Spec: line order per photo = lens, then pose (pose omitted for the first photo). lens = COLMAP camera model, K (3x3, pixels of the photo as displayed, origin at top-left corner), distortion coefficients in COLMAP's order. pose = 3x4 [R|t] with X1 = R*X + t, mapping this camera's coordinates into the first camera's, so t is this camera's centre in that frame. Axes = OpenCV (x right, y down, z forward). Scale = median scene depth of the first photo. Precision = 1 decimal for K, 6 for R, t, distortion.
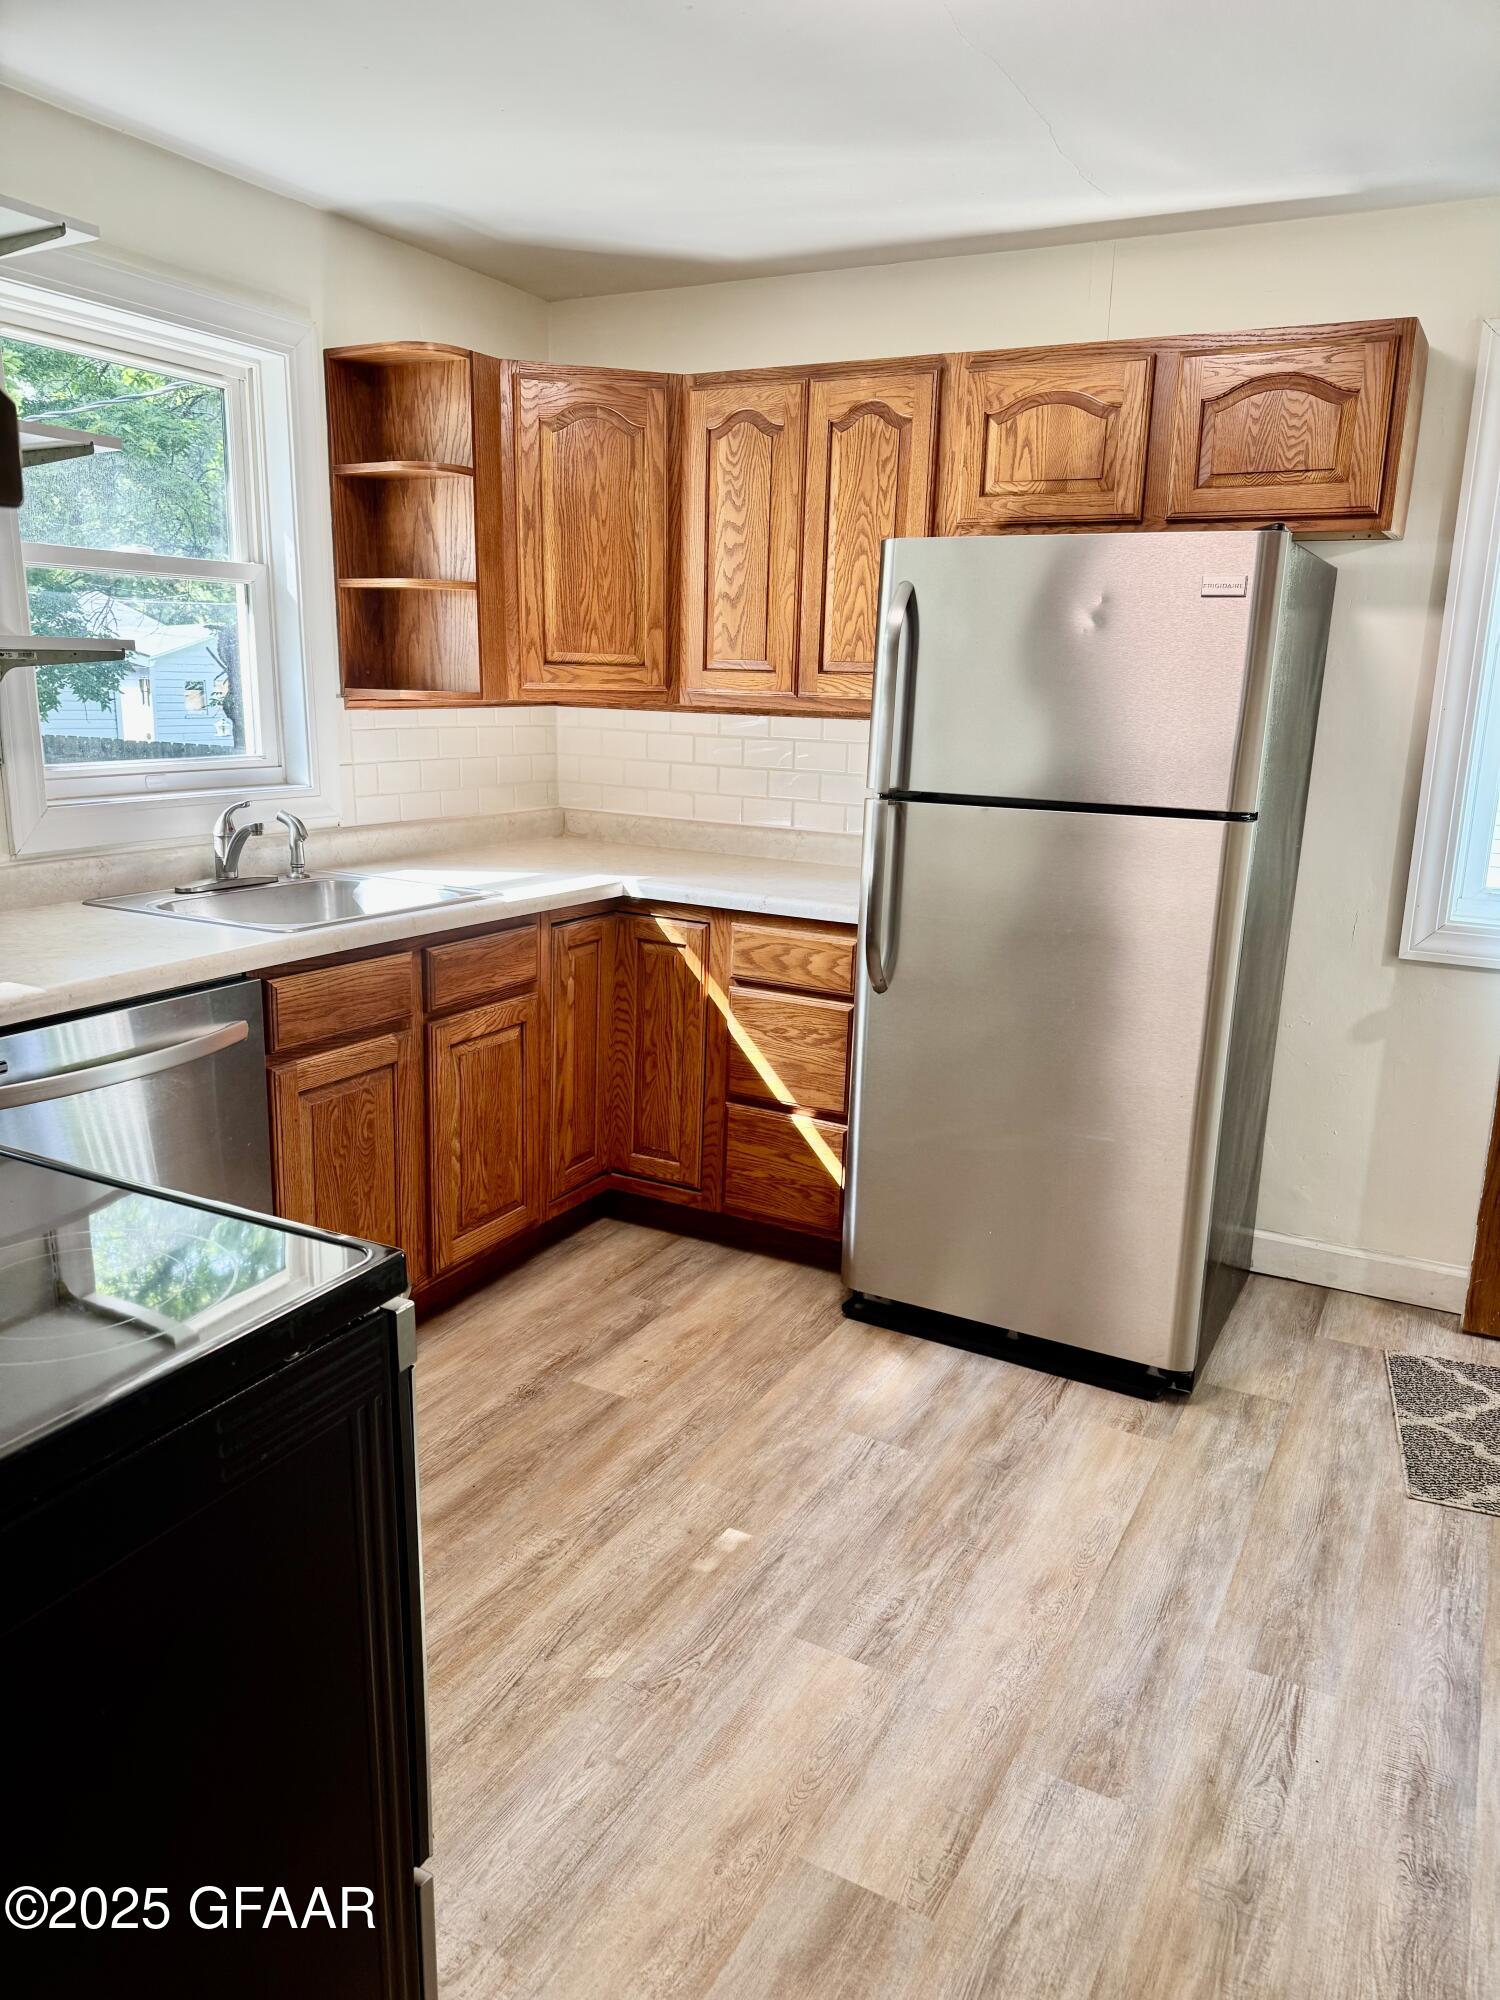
lens RADIAL K [[1416.7, 0, 751.3], [0, 1416.7, 1000.9], [0, 0, 1]] dist [0.034777, -0.013542]
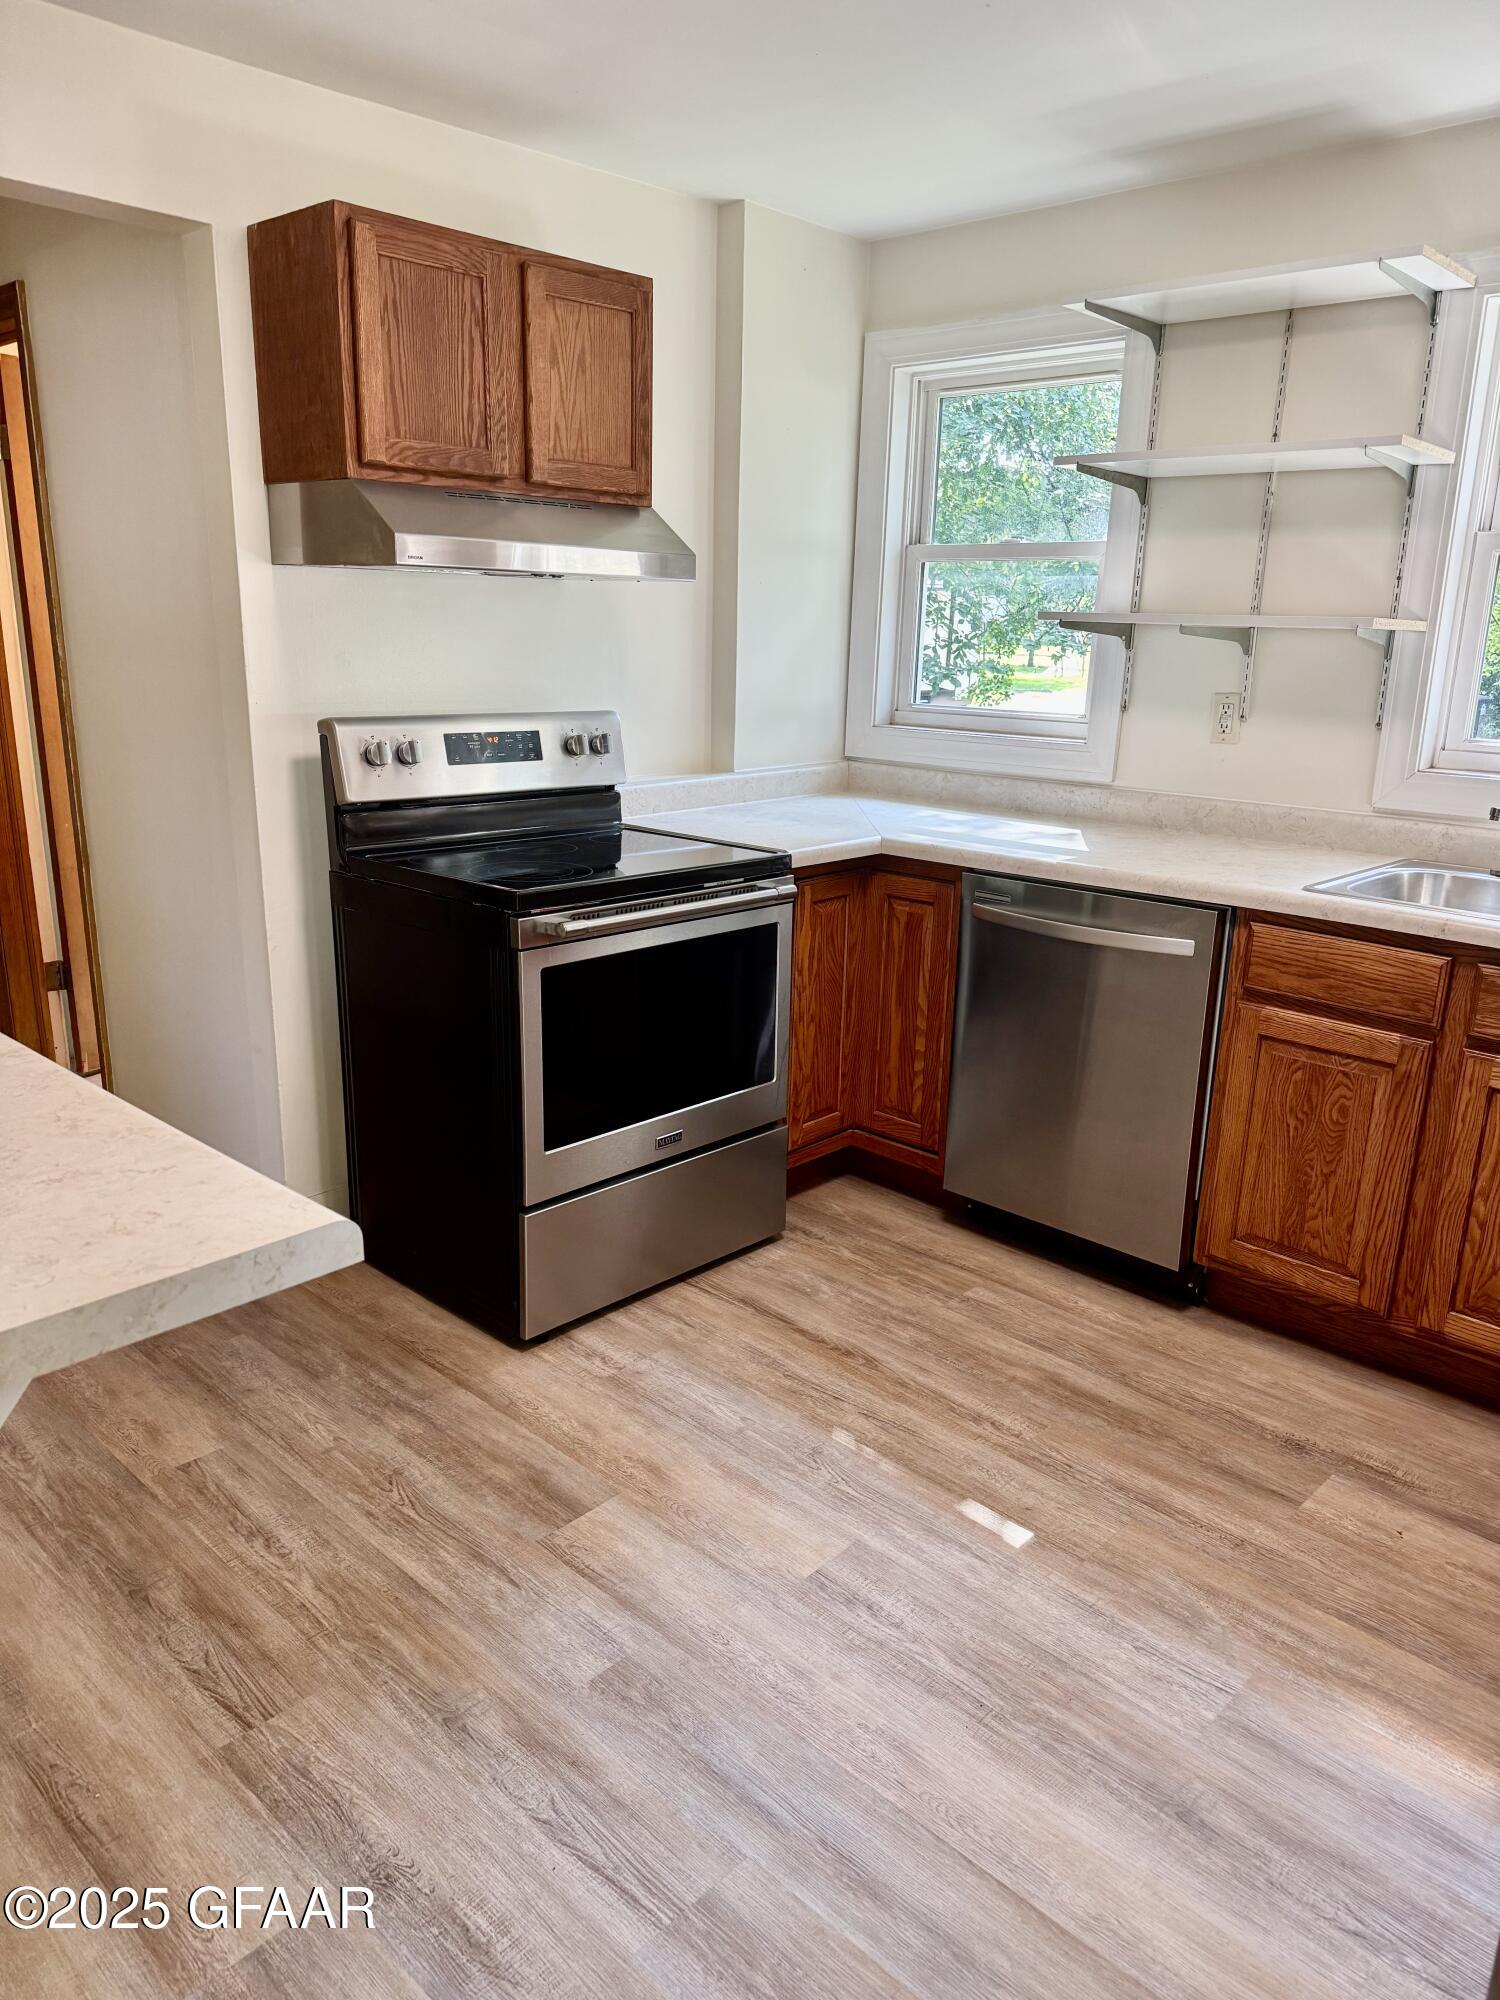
lens RADIAL K [[1416.7, 0, 740.0], [0, 1416.7, 999.1], [0, 0, 1]] dist [0.034777, -0.013542]
pose [[-0.261471, 0.220704, -0.939640, 0.979601], [-0.258455, 0.921947, 0.288468, -0.208850], [0.929964, 0.318281, -0.184020, 1.016656]]
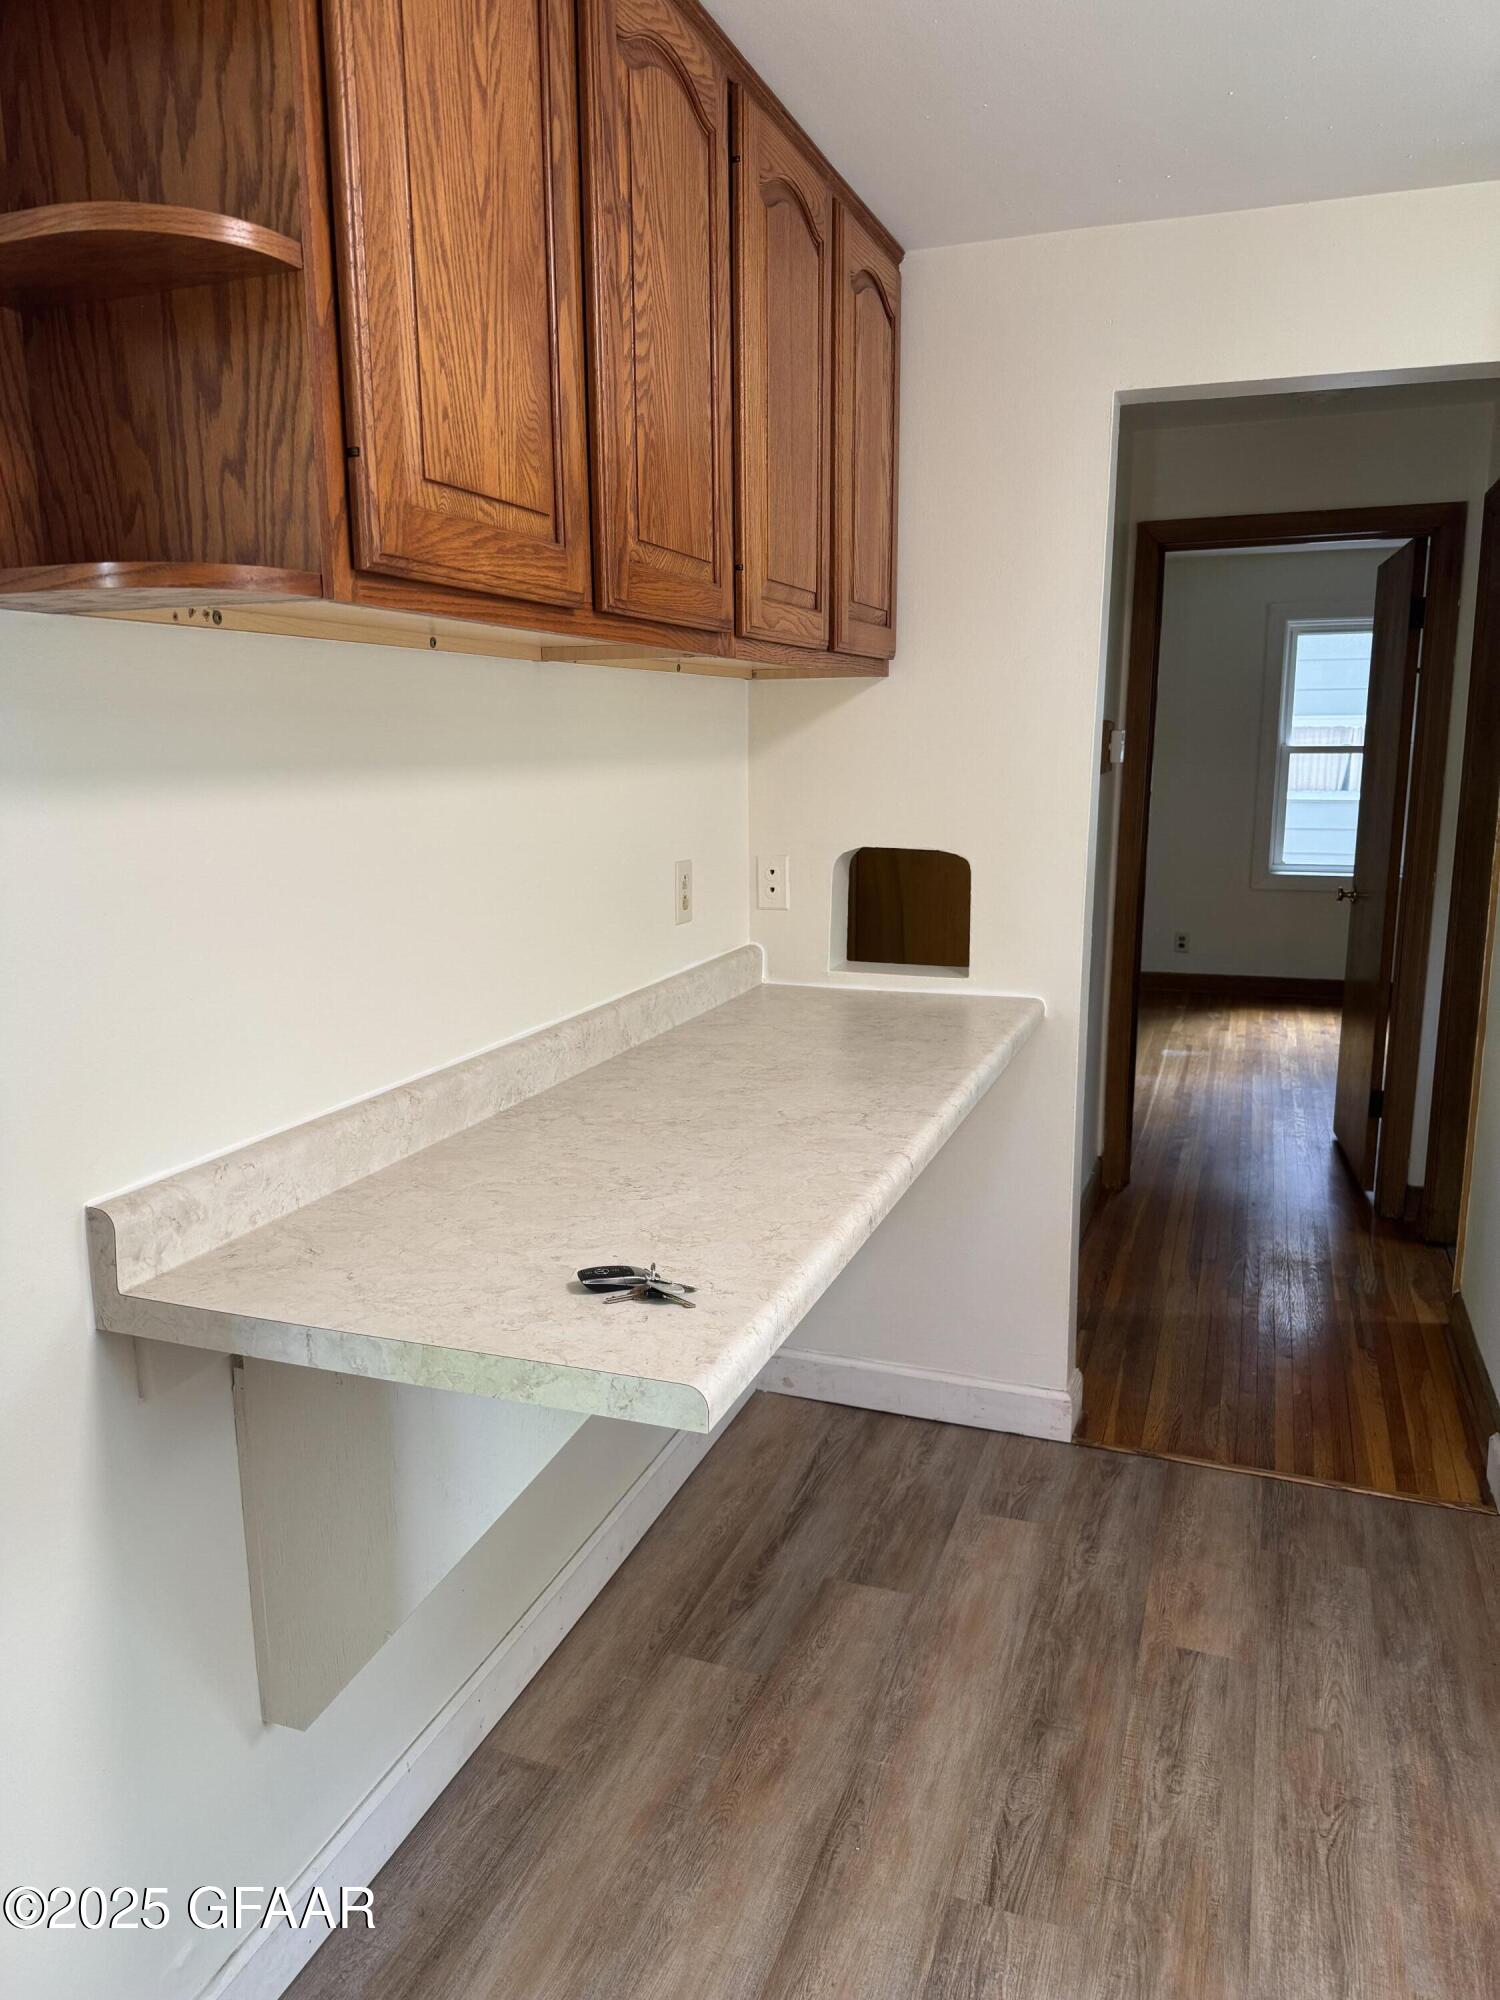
lens RADIAL K [[1416.7, 0, 741.7], [0, 1416.7, 991.5], [0, 0, 1]] dist [0.034777, -0.013542]
pose [[-0.986828, 0.002695, -0.161750, 0.614586], [-0.063210, 0.913953, 0.400868, -0.315304], [0.148912, 0.405812, -0.901744, 1.260802]]
